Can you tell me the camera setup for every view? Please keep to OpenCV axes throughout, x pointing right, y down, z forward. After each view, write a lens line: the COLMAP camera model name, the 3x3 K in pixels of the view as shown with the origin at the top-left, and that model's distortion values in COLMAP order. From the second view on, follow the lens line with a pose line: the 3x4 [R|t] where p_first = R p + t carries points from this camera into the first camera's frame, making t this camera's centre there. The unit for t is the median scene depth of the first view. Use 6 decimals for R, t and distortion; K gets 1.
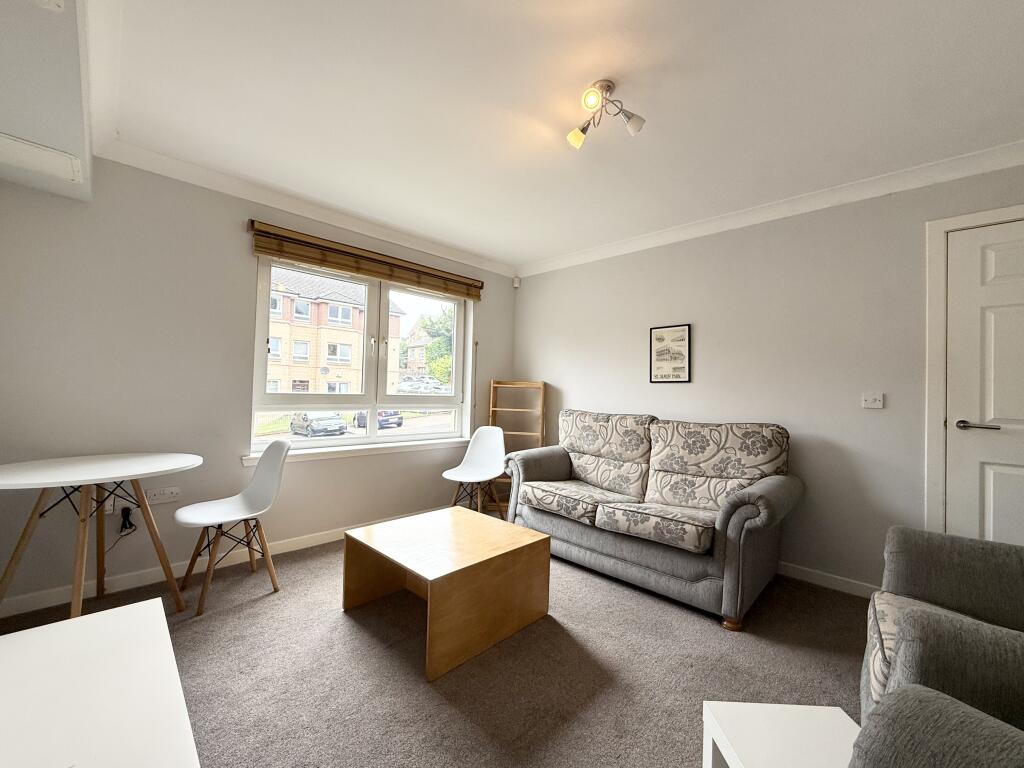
lens RADIAL K [[428.2, 0, 517.7], [0, 428.2, 387.8], [0, 0, 1]] dist [-0.001365, -0.000086]
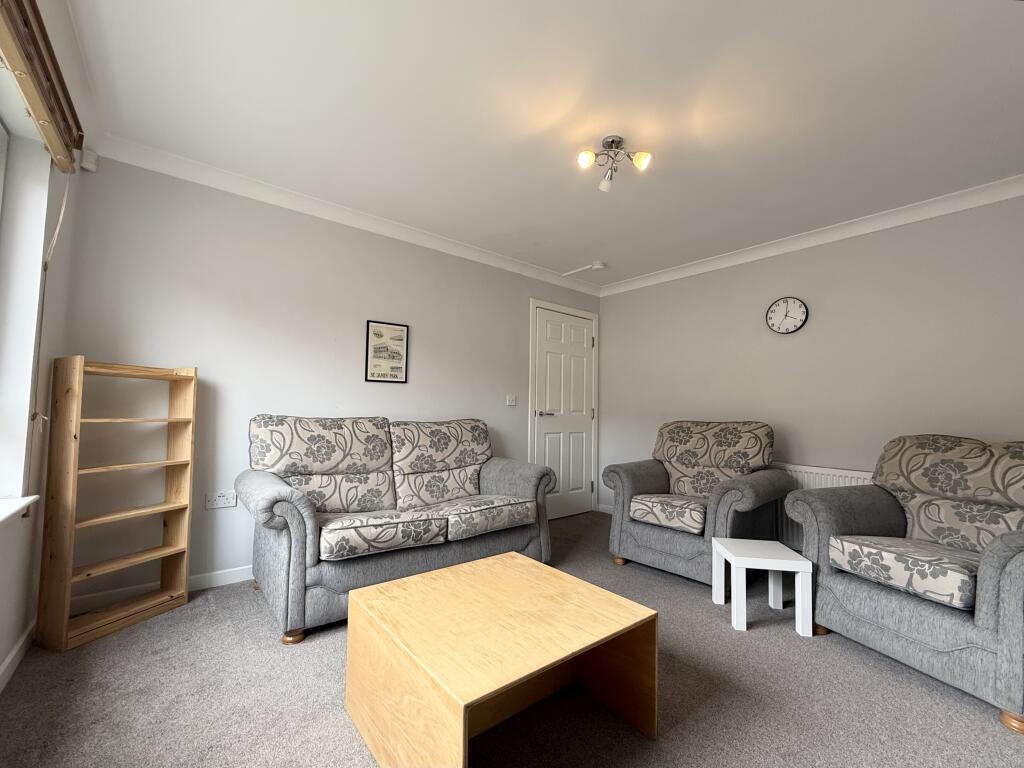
lens RADIAL K [[428.2, 0, 517.7], [0, 428.2, 387.8], [0, 0, 1]] dist [-0.001365, -0.000086]
pose [[0.128010, 0.028309, 0.991369, -0.567475], [-0.026748, 0.999327, -0.025083, 0.016836], [-0.991412, -0.023307, 0.128681, 0.607725]]
